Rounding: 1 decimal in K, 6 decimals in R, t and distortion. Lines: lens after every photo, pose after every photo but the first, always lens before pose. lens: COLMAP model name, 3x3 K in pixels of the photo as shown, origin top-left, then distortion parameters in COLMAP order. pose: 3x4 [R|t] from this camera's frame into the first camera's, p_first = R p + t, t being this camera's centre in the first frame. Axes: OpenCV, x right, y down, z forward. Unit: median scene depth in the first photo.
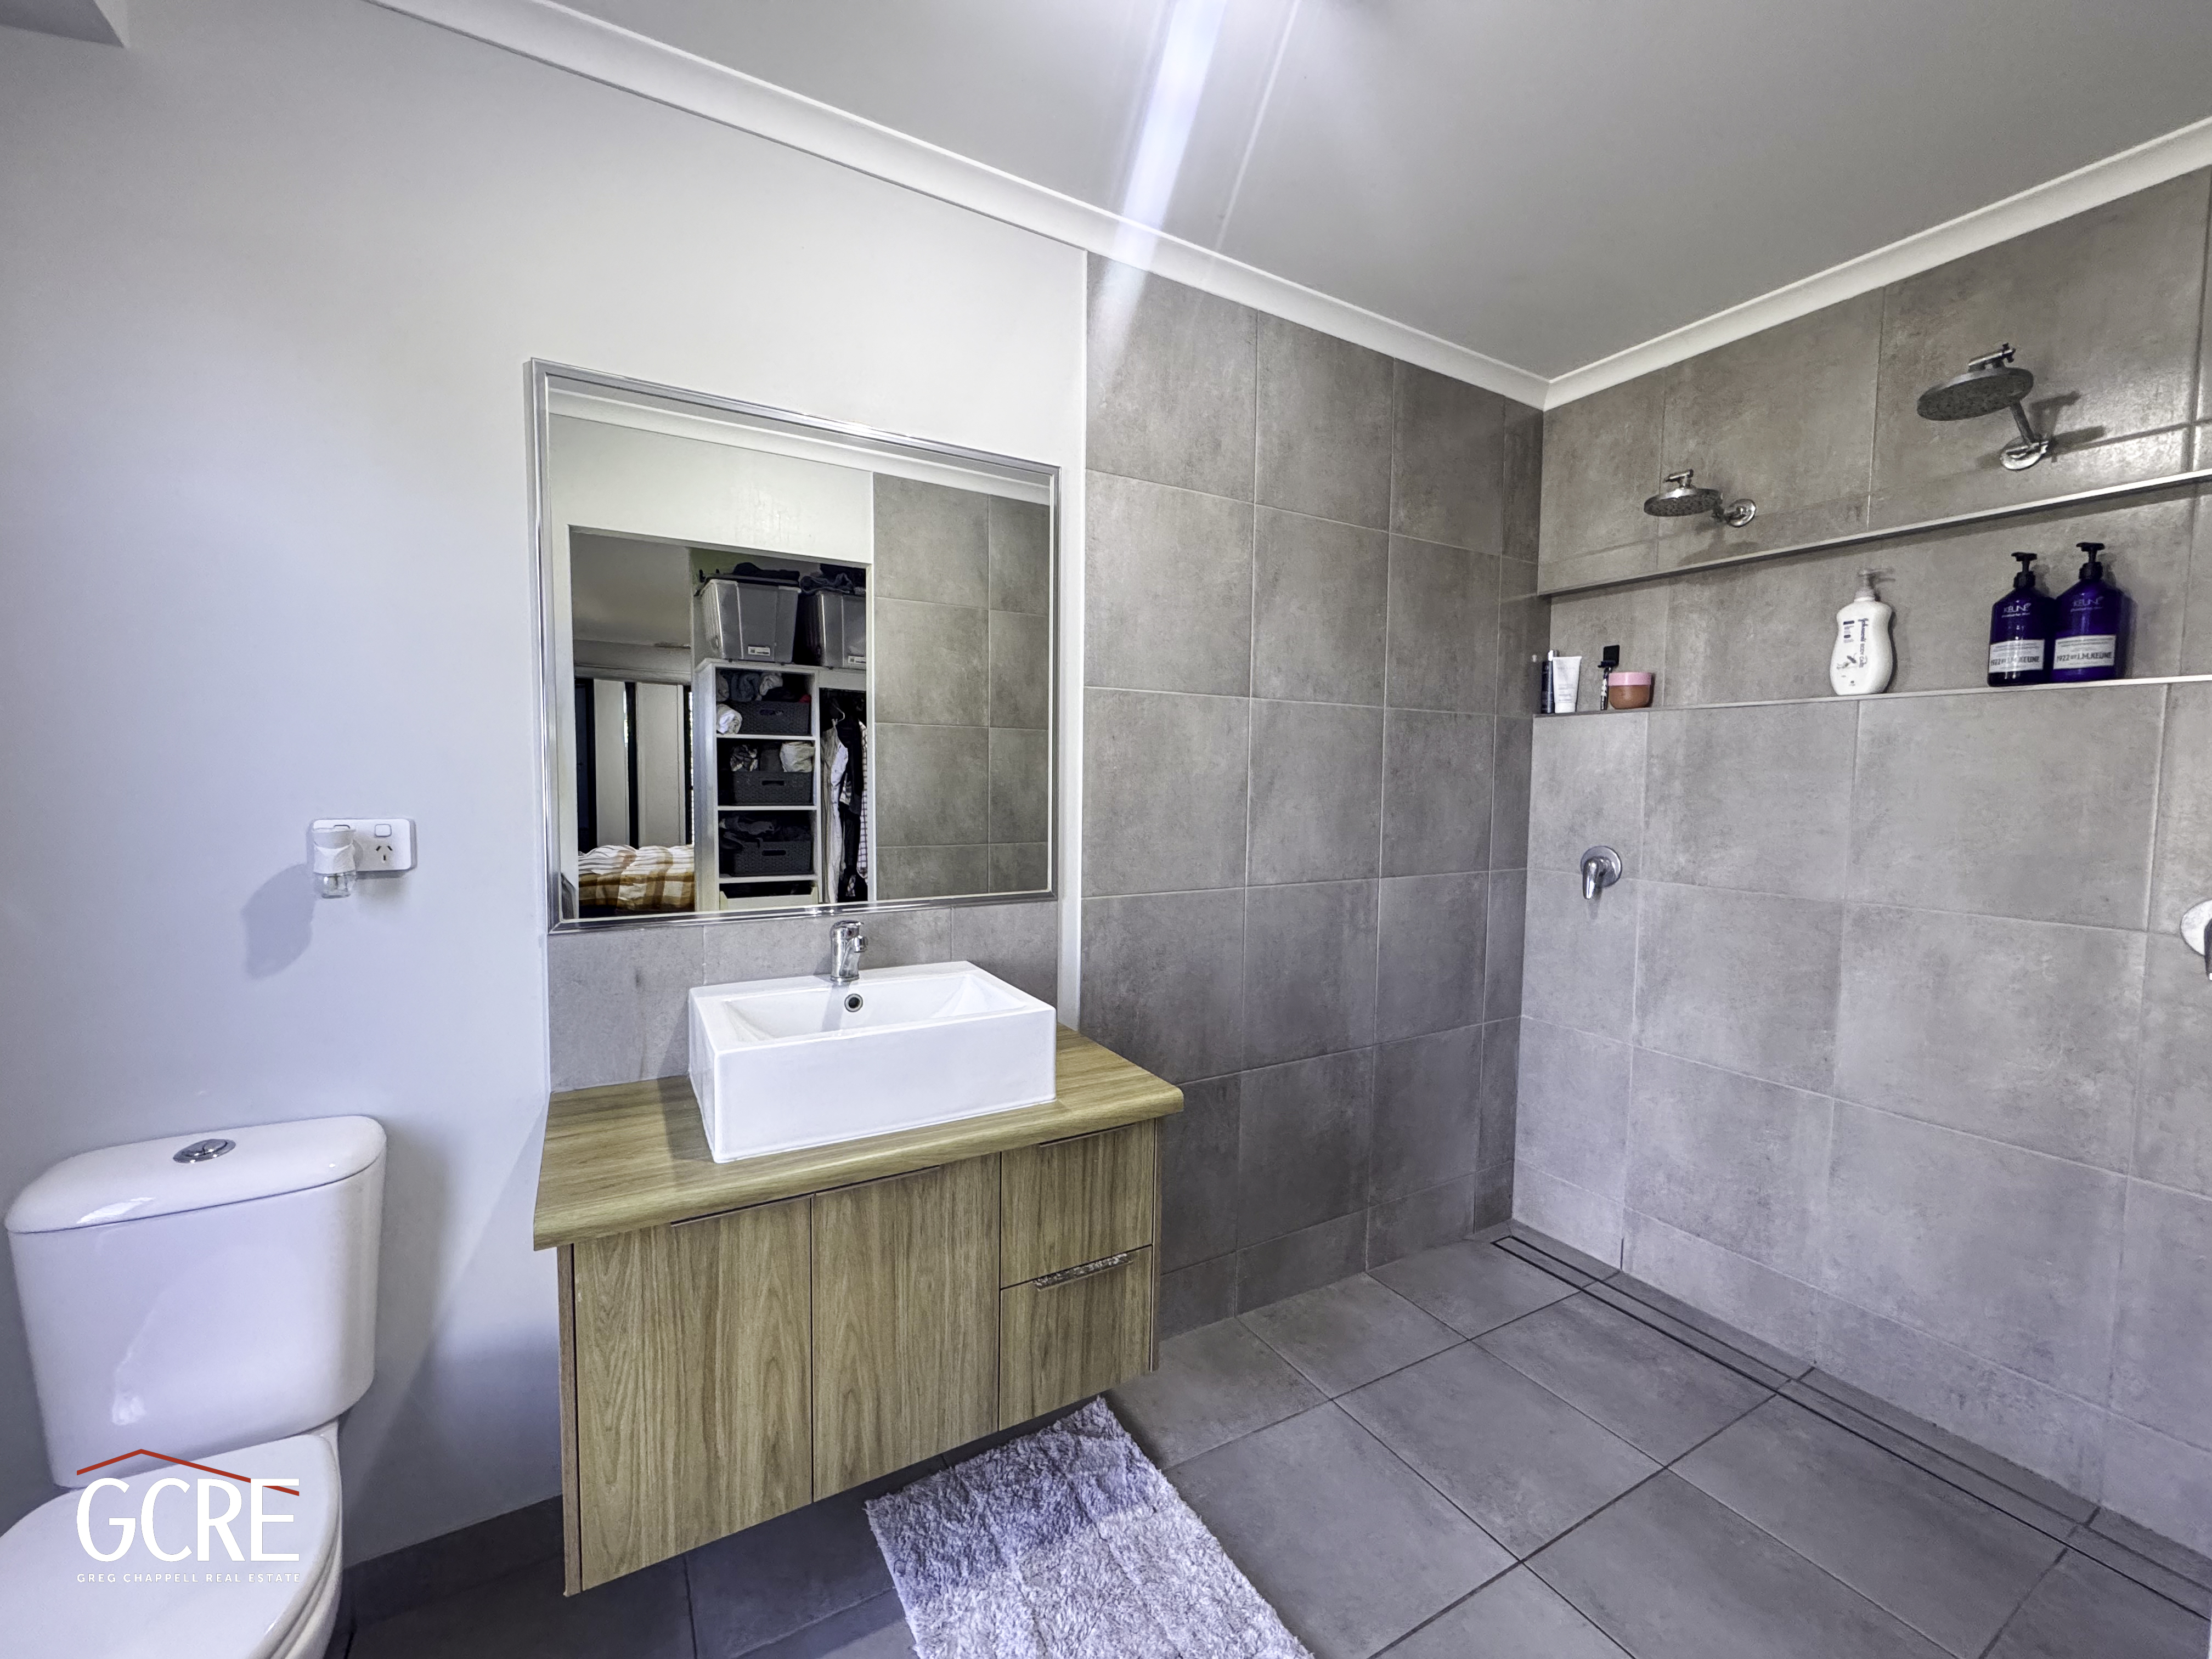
lens RADIAL K [[878.0, 0, 1101.8], [0, 878.0, 829.0], [0, 0, 1]] dist [-0.002796, -0.000075]
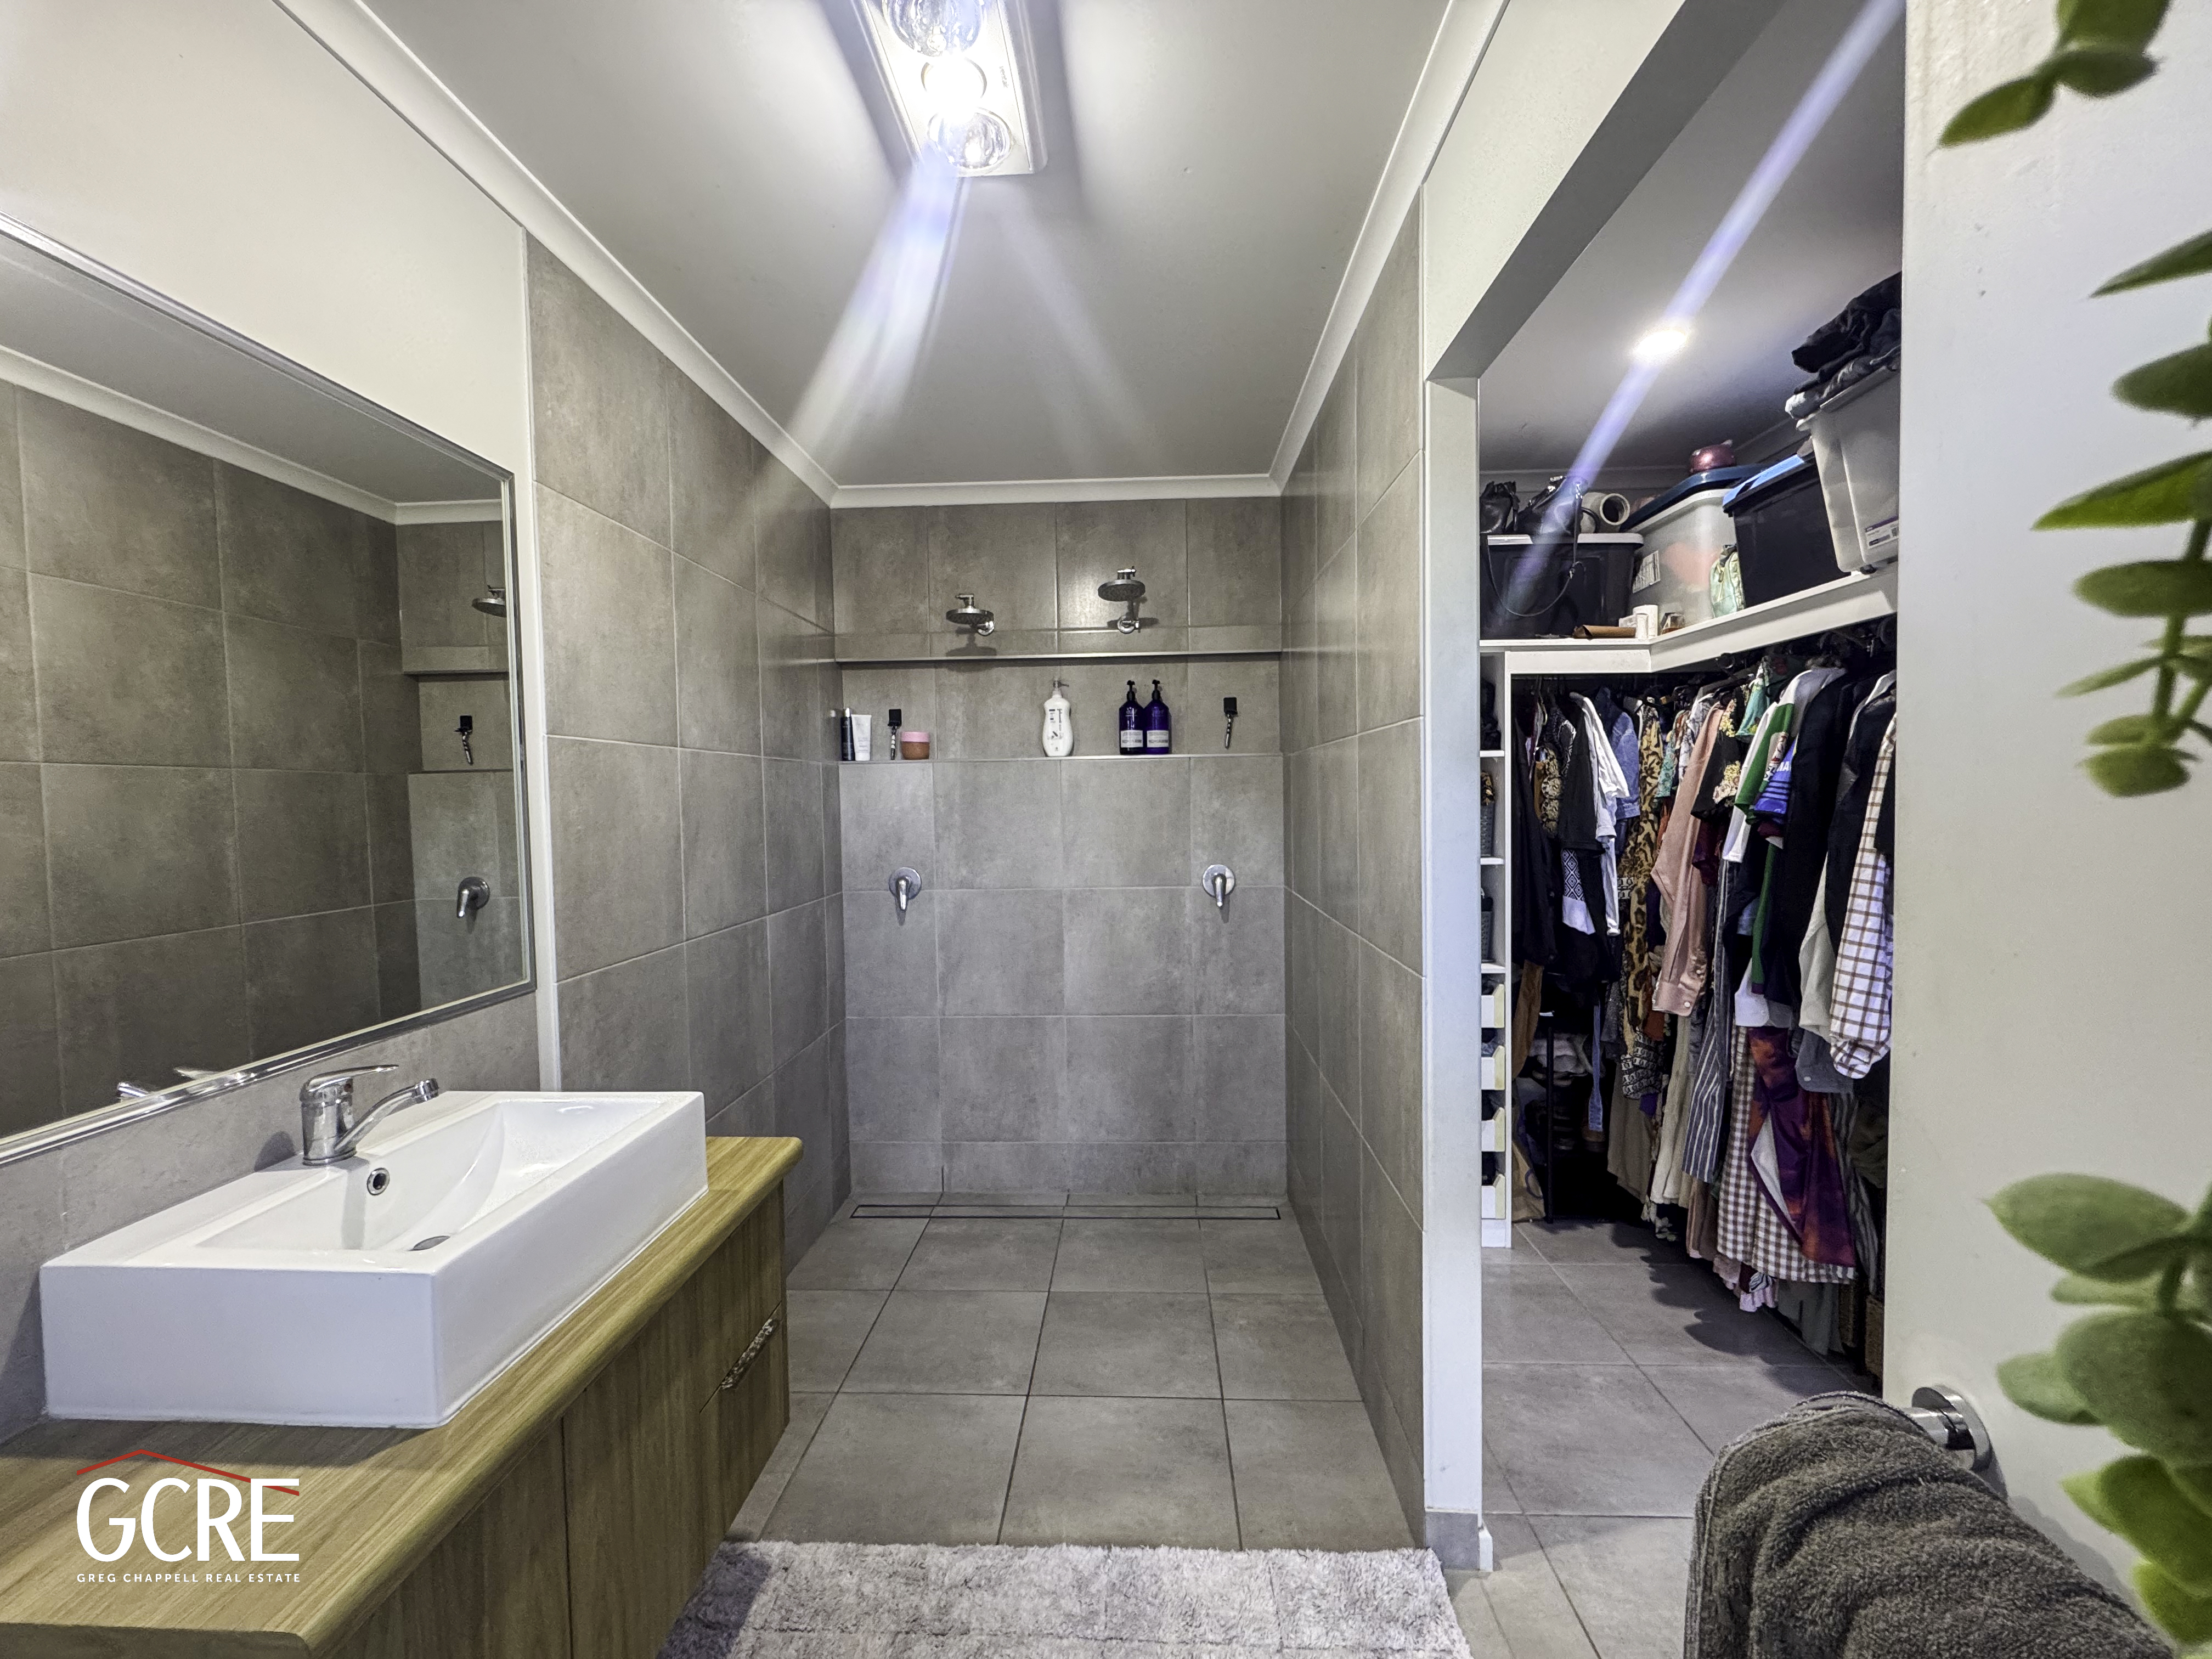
lens RADIAL K [[878.0, 0, 1101.8], [0, 878.0, 829.0], [0, 0, 1]] dist [-0.002796, -0.000075]
pose [[0.542512, -0.052778, 0.838388, -0.408203], [0.074744, 0.997099, 0.014403, -0.039095], [-0.836716, 0.054850, 0.544883, 0.081758]]
